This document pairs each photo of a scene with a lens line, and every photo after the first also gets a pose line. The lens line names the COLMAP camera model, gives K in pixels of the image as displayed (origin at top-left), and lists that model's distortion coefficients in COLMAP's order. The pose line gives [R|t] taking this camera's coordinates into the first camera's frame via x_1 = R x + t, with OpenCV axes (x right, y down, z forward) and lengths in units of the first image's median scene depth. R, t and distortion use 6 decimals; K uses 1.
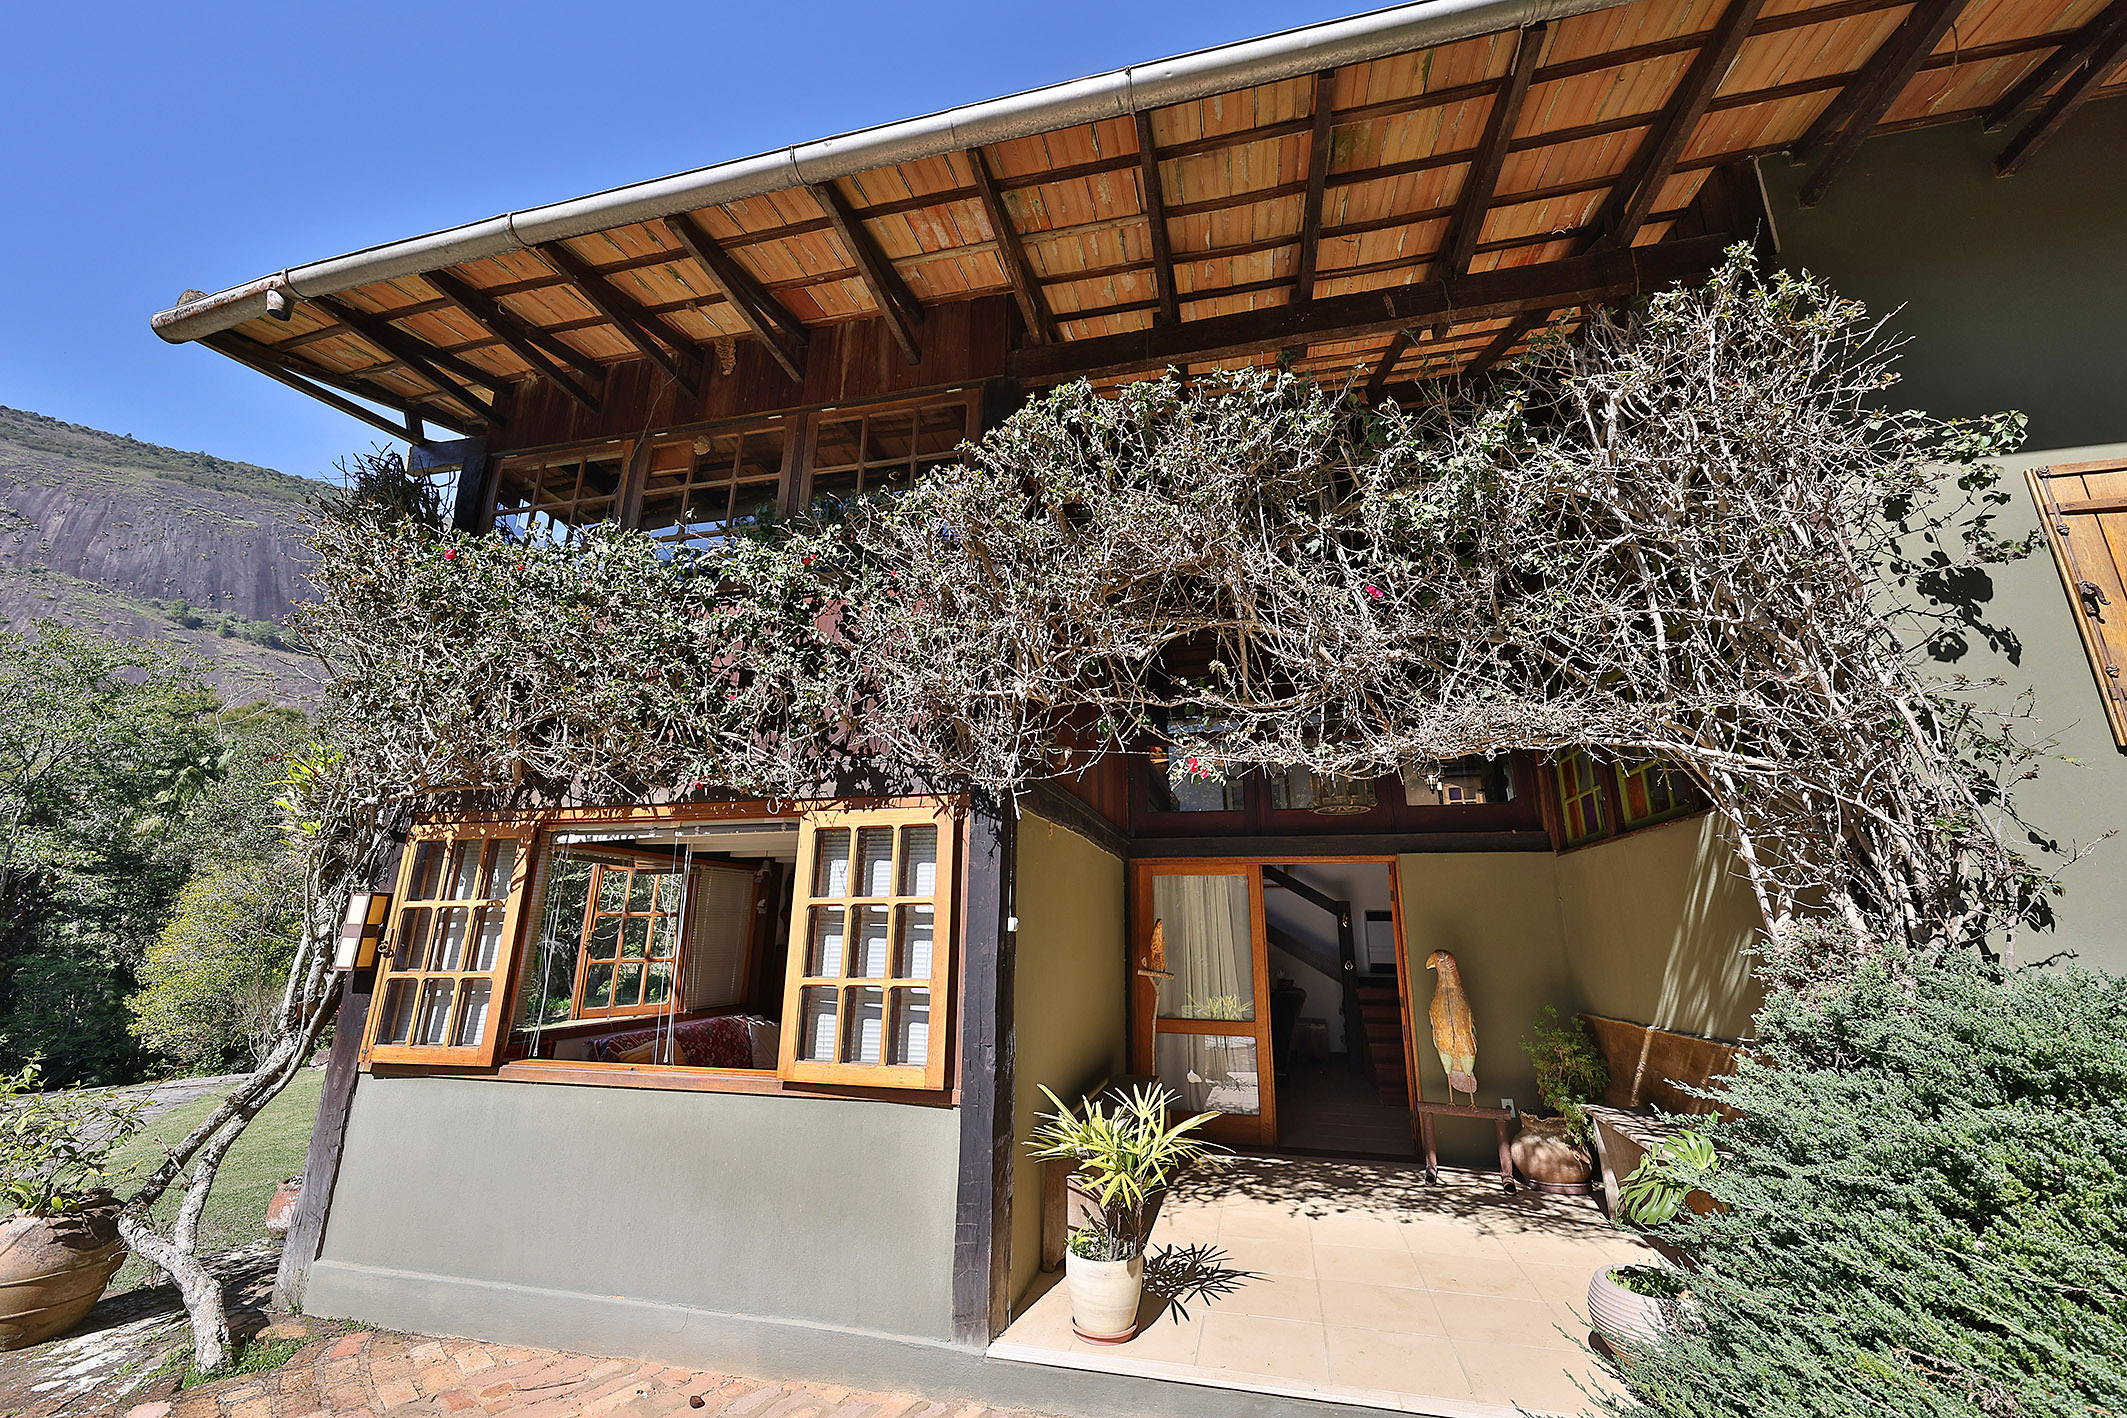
lens RADIAL K [[820.5, 0, 1066.2], [0, 820.5, 710.8], [0, 0, 1]] dist [0.004084, -0.000347]
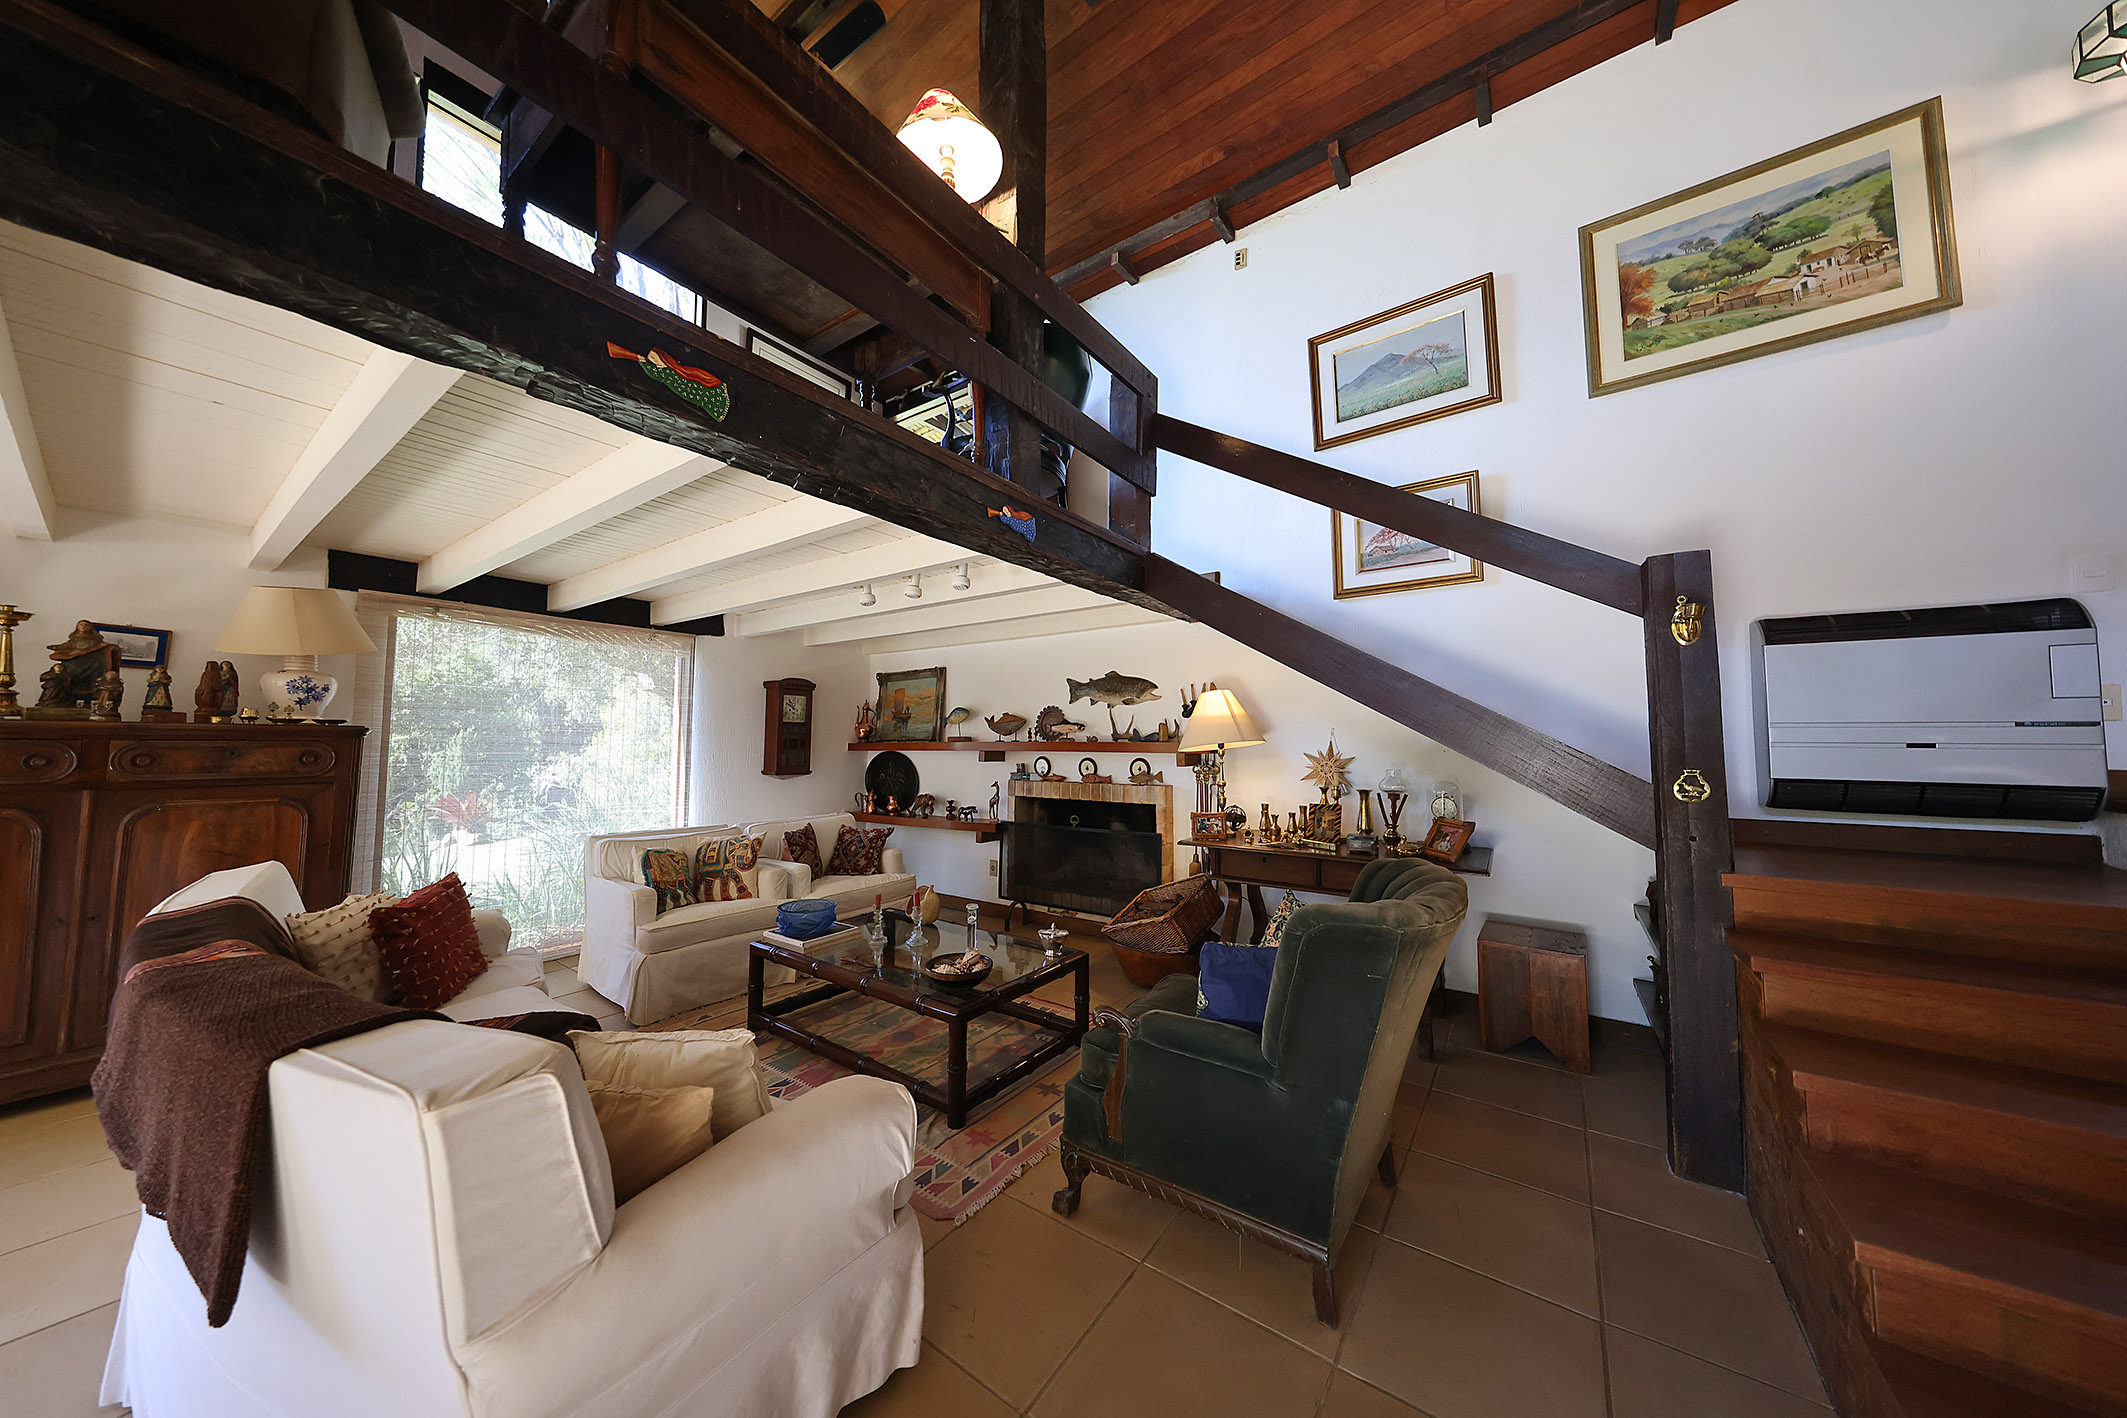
lens RADIAL K [[661.3, 0, 1063.2], [0, 661.3, 701.9], [0, 0, 1]] dist [-0.007437, 0.000096]
pose [[0.920862, -0.026819, -0.388964, 0.647044], [0.106163, 0.977184, 0.183961, 0.596278], [0.375156, -0.210696, 0.902699, 1.985260]]
